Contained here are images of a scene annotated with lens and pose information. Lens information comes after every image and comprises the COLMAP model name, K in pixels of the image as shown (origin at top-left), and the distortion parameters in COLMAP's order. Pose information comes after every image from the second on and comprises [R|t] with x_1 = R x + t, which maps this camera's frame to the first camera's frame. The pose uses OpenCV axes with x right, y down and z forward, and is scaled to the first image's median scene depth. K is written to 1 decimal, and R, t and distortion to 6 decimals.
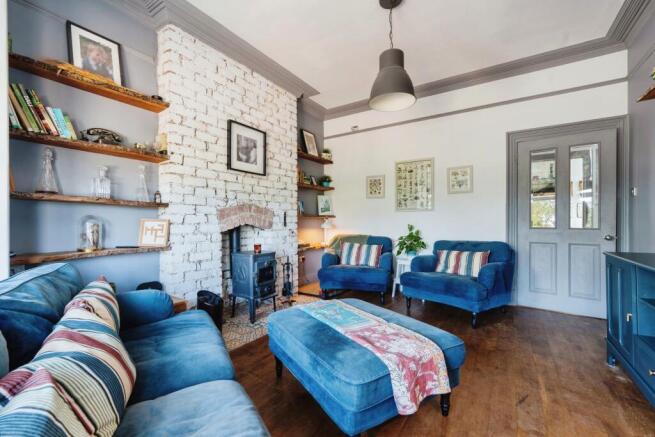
lens RADIAL K [[265.6, 0, 324.7], [0, 265.6, 218.9], [0, 0, 1]] dist [-0.001831, -0.000230]
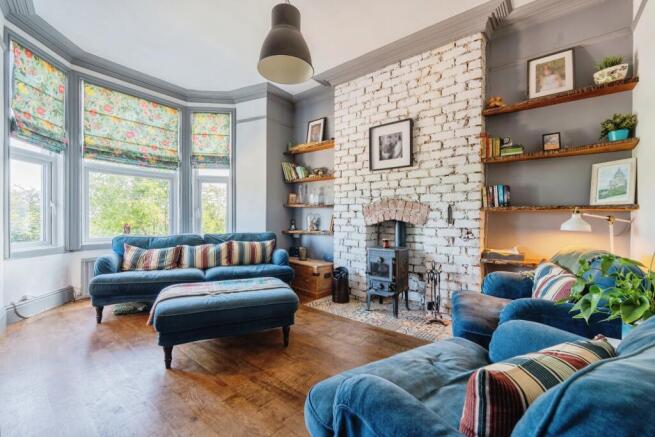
lens RADIAL K [[265.6, 0, 324.7], [0, 265.6, 218.9], [0, 0, 1]] dist [-0.001831, -0.000230]
pose [[-0.070105, 0.004569, -0.997529, 0.750303], [0.000101, 0.999990, 0.004574, 0.013218], [0.997540, 0.000220, -0.070105, 0.829339]]
